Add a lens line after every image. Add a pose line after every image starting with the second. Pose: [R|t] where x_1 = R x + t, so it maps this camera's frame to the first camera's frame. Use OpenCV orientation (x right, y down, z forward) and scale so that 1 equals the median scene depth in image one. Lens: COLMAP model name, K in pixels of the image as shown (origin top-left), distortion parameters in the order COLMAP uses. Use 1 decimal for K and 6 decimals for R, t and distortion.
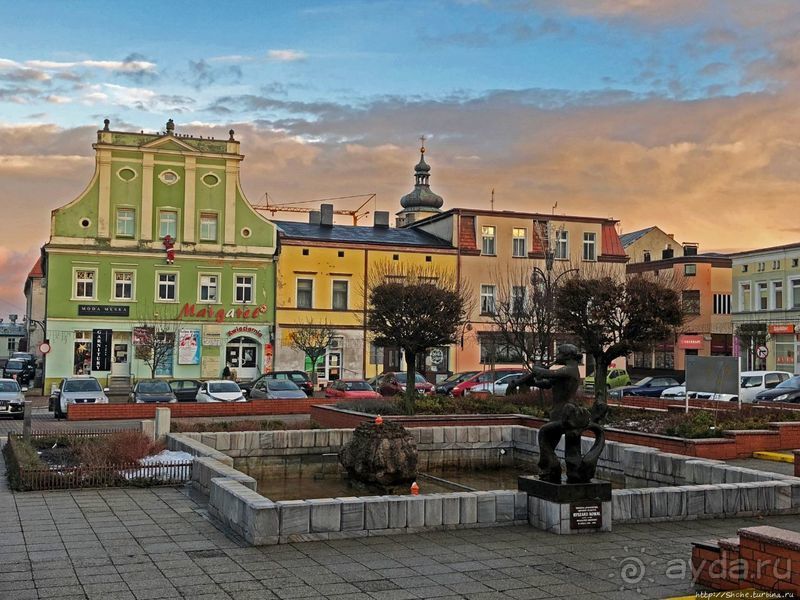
lens RADIAL K [[952.6, 0, 392.8], [0, 952.6, 298.7], [0, 0, 1]] dist [0.079874, 0.000000]
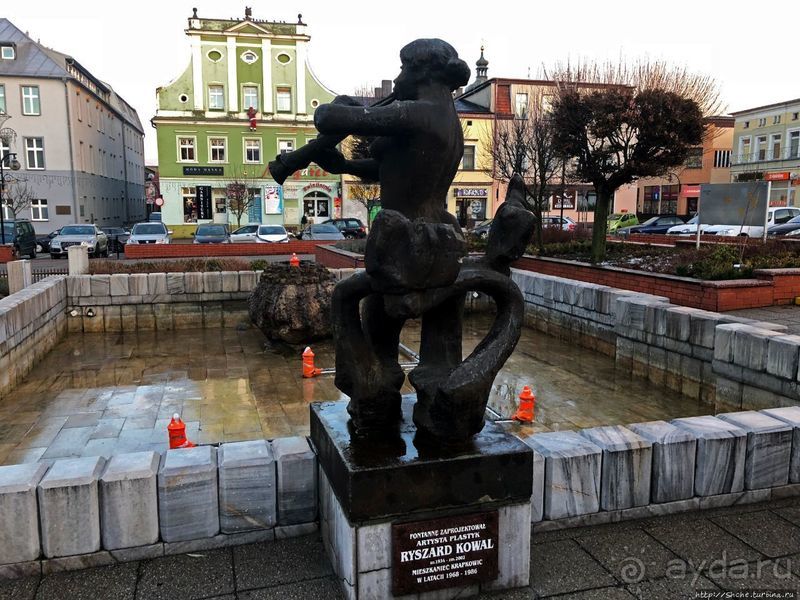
lens RADIAL K [[637.3, 0, 399.4], [0, 637.3, 294.2], [0, 0, 1]] dist [0.037296, -0.019950]
pose [[0.993162, 0.002095, -0.116729, 0.049336], [0.019312, 0.983118, 0.181950, 0.023376], [0.115140, -0.182960, 0.976355, 0.187625]]
